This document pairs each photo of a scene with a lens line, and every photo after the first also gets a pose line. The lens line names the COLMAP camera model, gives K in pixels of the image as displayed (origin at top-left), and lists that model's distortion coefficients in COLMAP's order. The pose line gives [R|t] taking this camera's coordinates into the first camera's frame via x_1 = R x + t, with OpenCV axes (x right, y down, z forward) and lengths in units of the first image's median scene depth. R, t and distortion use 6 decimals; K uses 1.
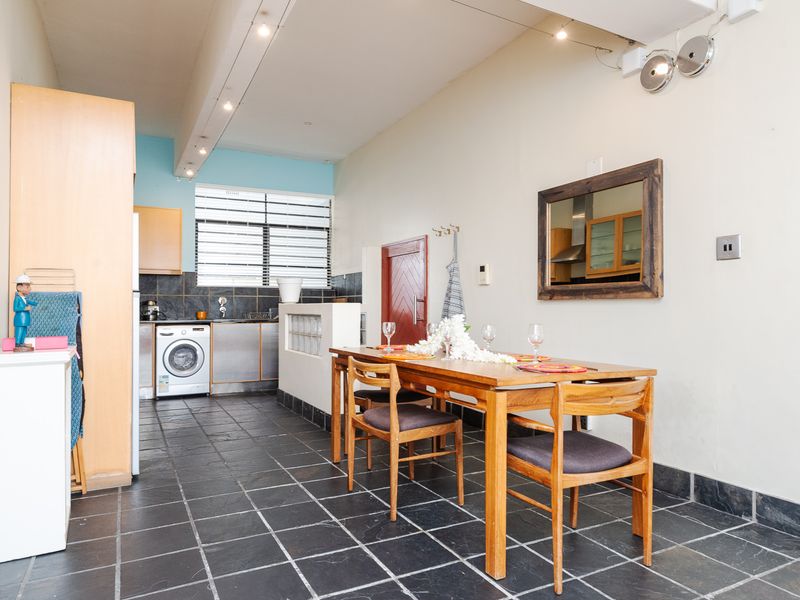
lens RADIAL K [[532.5, 0, 400.0], [0, 532.5, 300.0], [0, 0, 1]] dist [-0.000785, -0.000352]
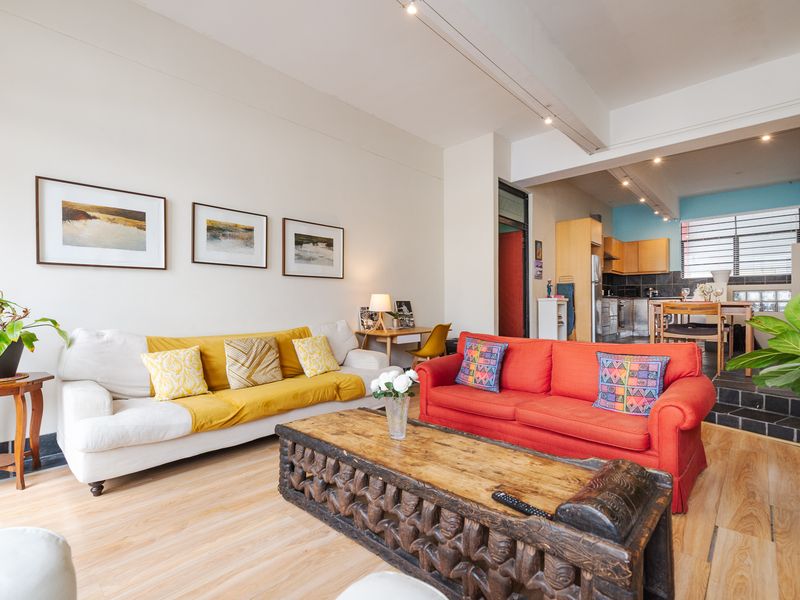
lens RADIAL K [[379.6, 0, 400.0], [0, 379.6, 300.0], [0, 0, 1]] dist [0.001513, 0.000255]
pose [[0.335861, -0.008466, -0.941873, 0.485305], [0.018215, 0.999831, -0.002492, 0.030887], [0.941735, -0.016319, 0.335959, -0.307033]]
